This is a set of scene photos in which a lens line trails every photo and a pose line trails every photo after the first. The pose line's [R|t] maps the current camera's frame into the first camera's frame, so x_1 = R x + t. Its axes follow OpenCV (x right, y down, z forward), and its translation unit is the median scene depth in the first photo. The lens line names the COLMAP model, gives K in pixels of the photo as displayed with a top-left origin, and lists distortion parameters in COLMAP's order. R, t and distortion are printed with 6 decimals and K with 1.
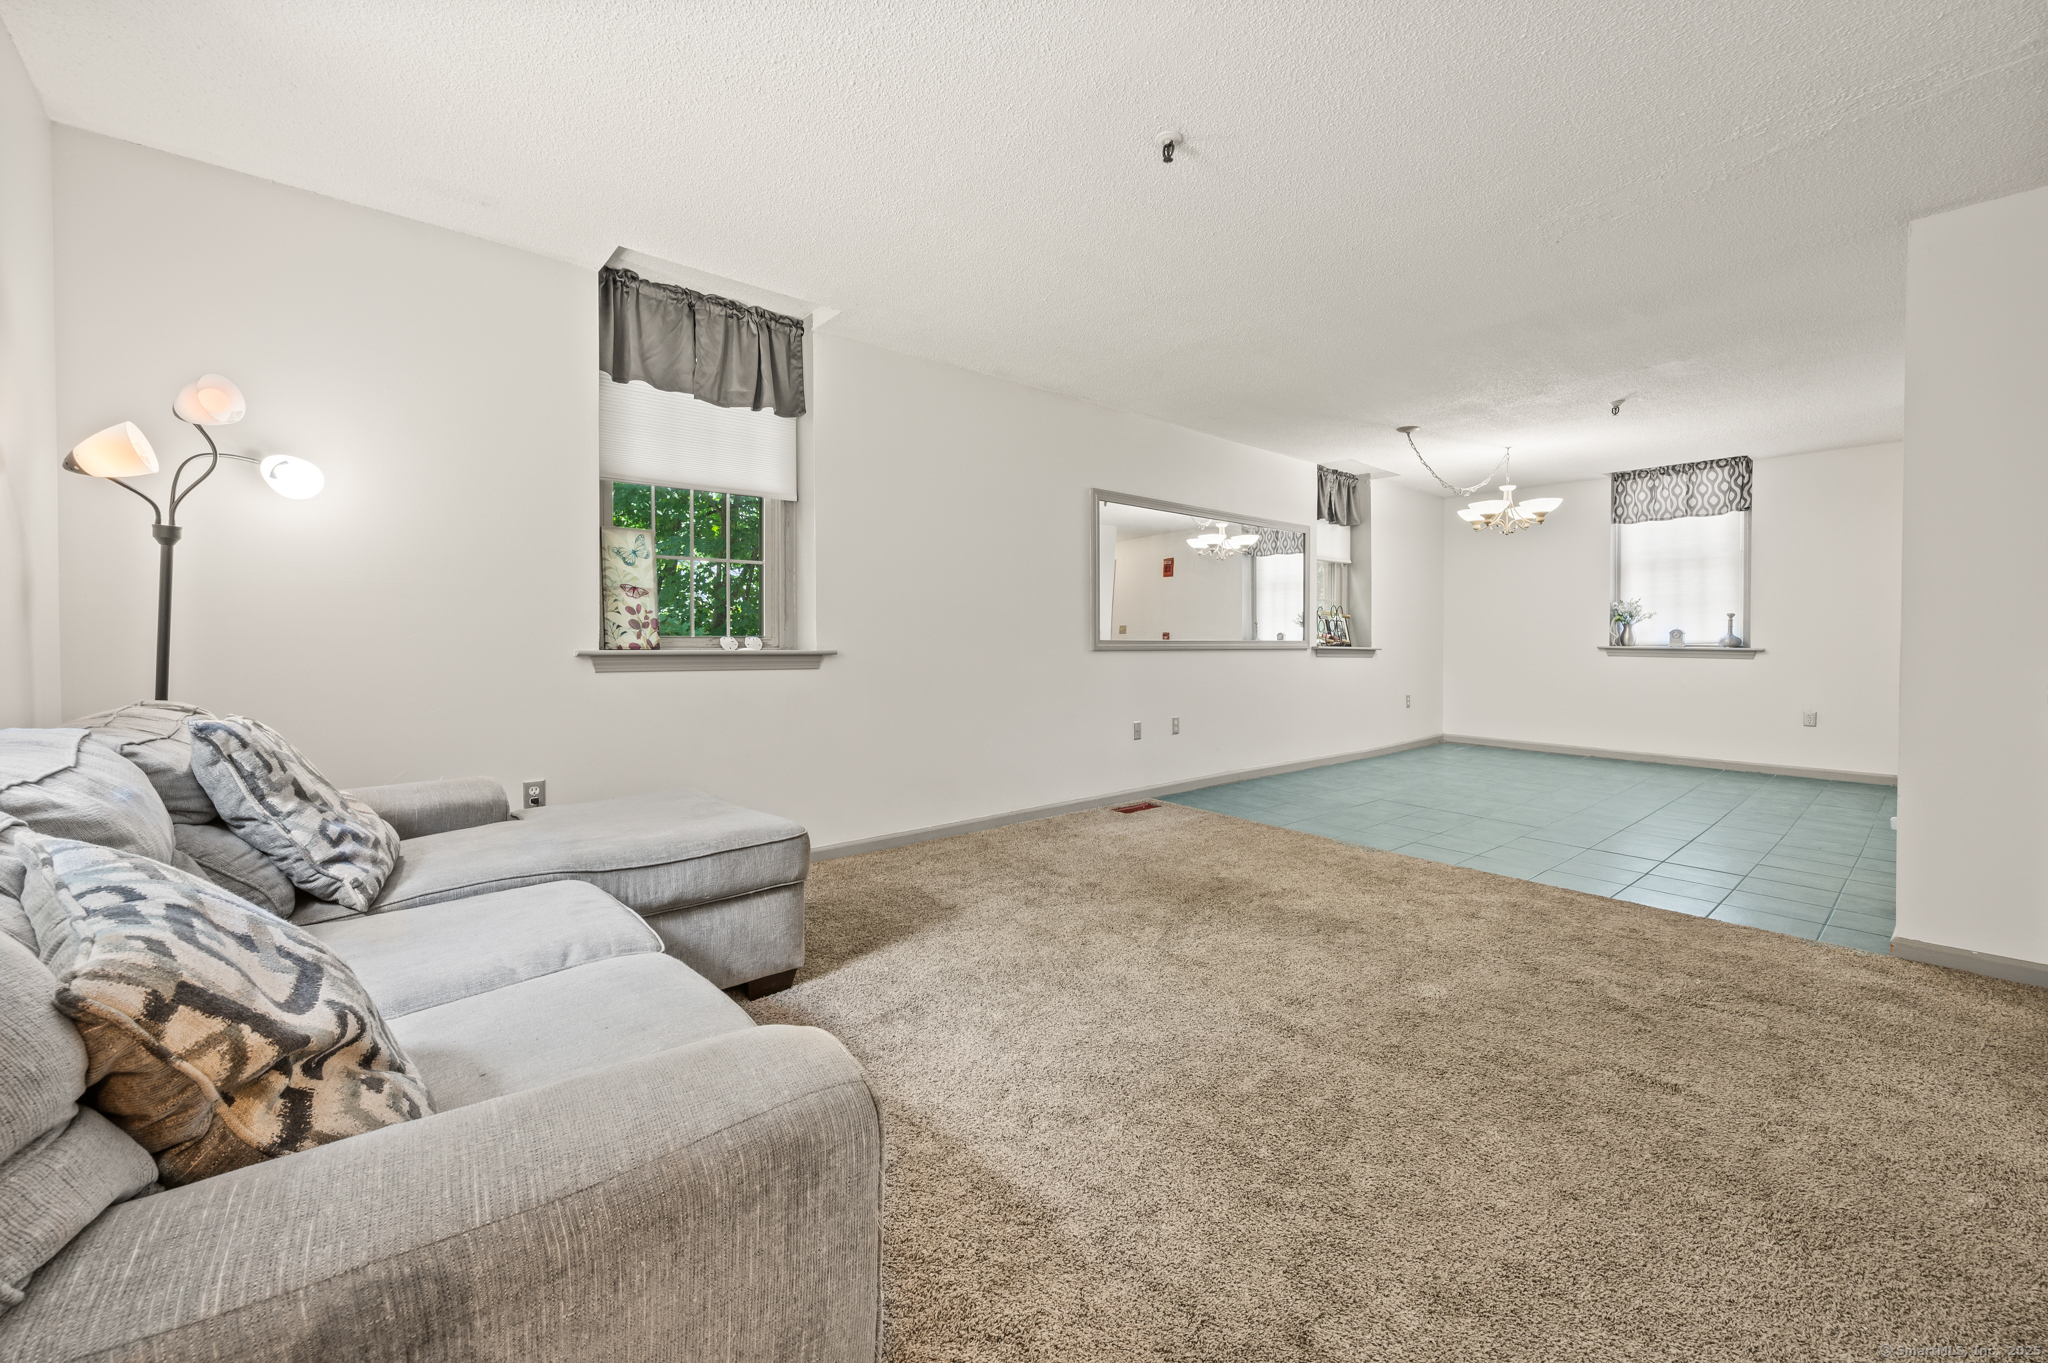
lens RADIAL K [[806.9, 0, 1027.2], [0, 806.9, 648.4], [0, 0, 1]] dist [-0.002340, -0.000076]
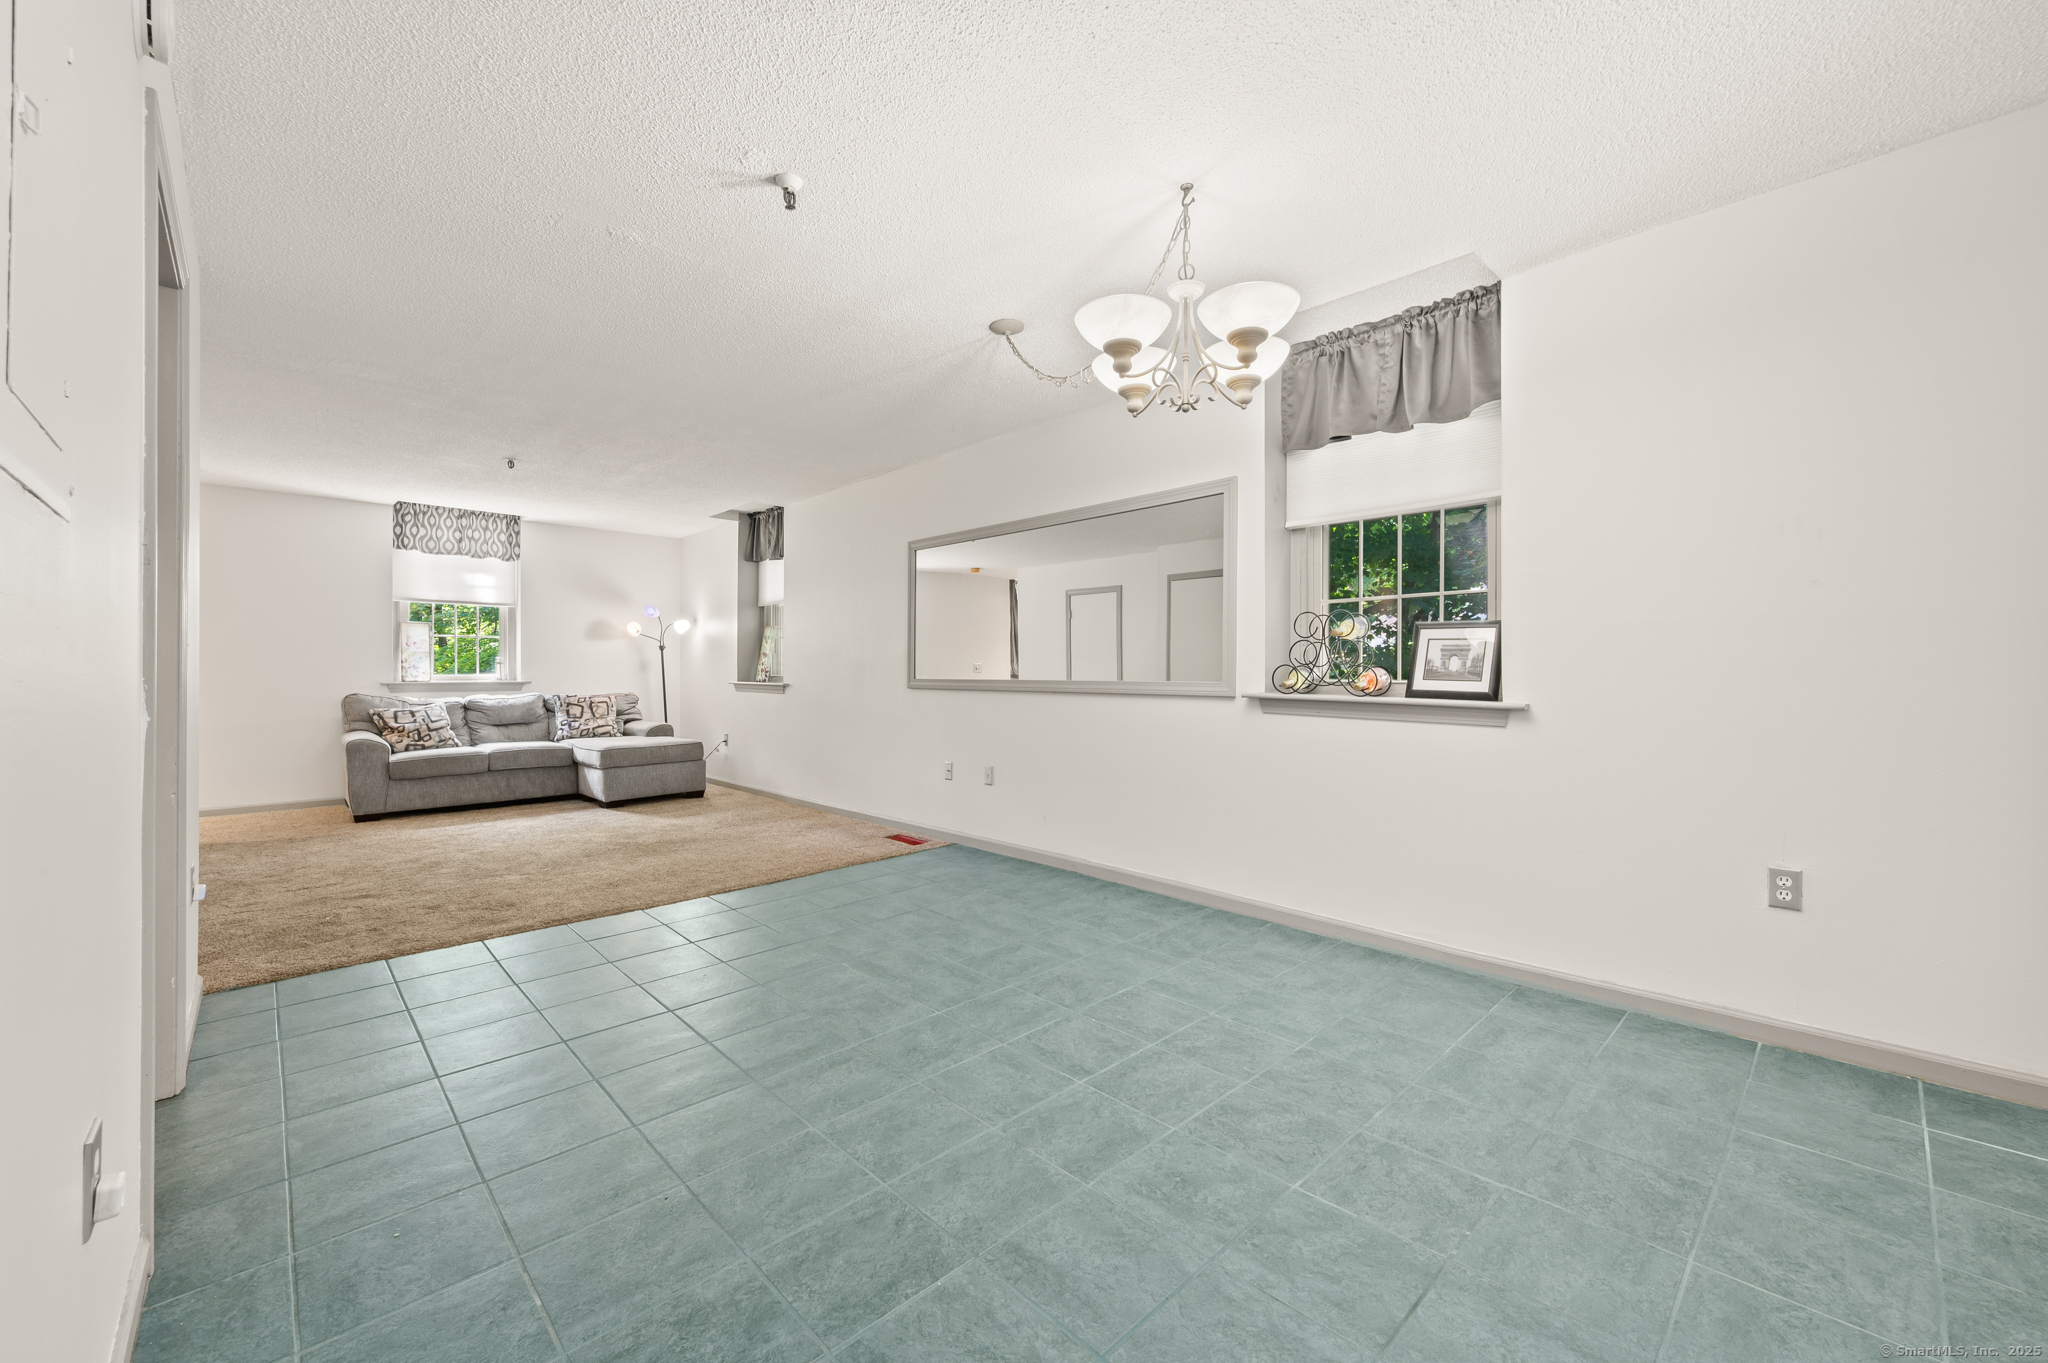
lens RADIAL K [[811.5, 0, 1033.9], [0, 811.5, 677.7], [0, 0, 1]] dist [0.000326, -0.000047]
pose [[0.053775, 0.000404, -0.998553, 0.873080], [-0.015736, 0.999876, -0.000443, -0.010373], [0.998429, 0.015737, 0.053775, 0.806837]]
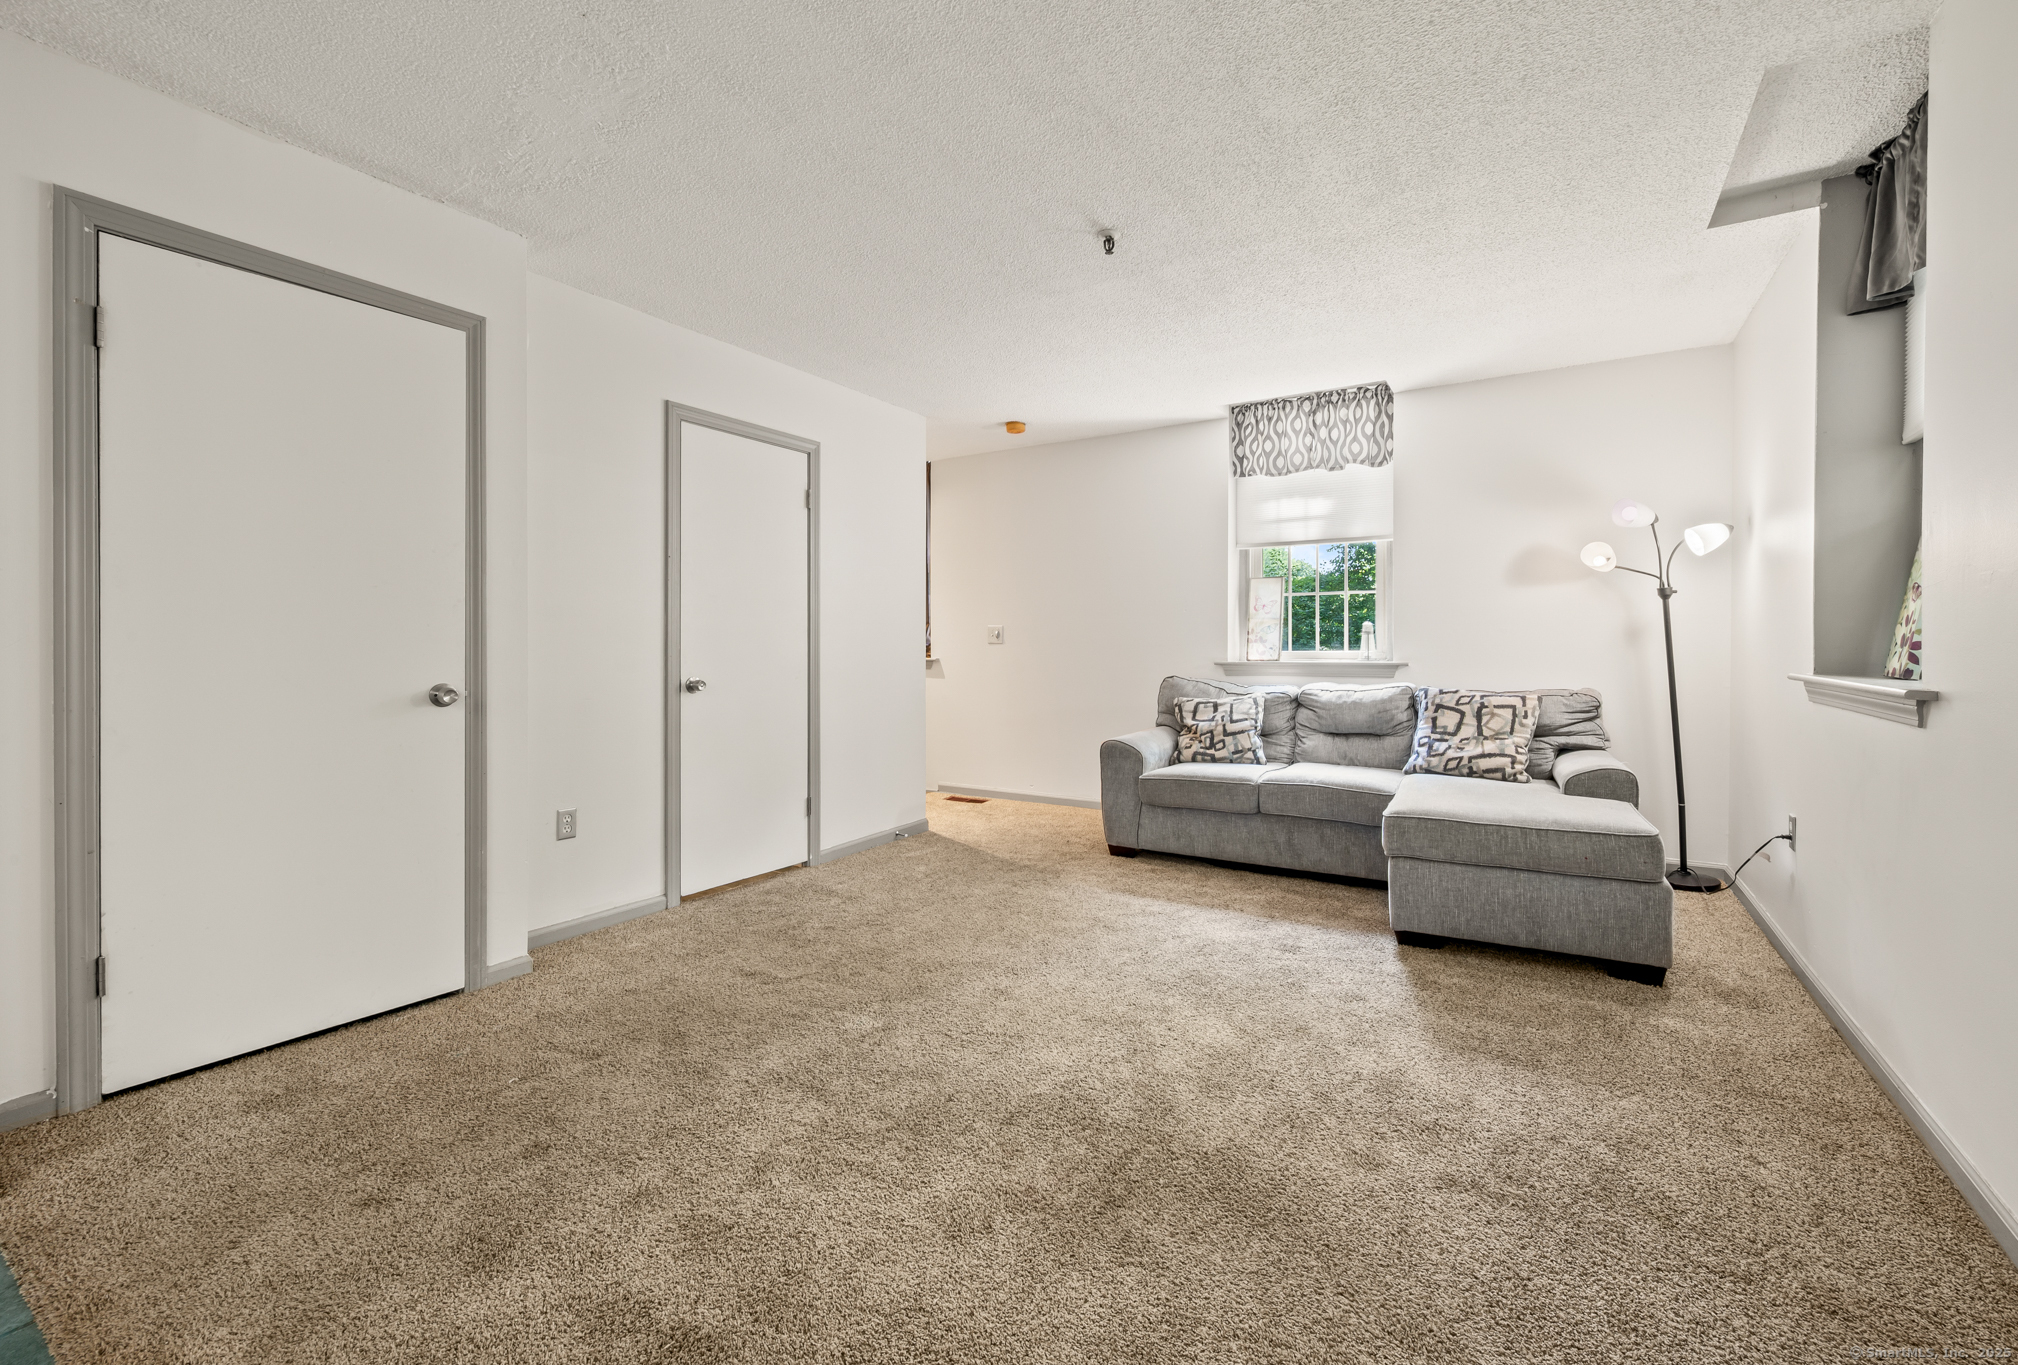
lens RADIAL K [[826.2, 0, 1028.6], [0, 826.2, 649.9], [0, 0, 1]] dist [0.000166, -0.000104]
pose [[-0.956304, -0.003697, -0.292352, 0.216451], [-0.008811, 0.999830, 0.016176, -0.013417], [0.292243, 0.018044, -0.956174, 0.725547]]
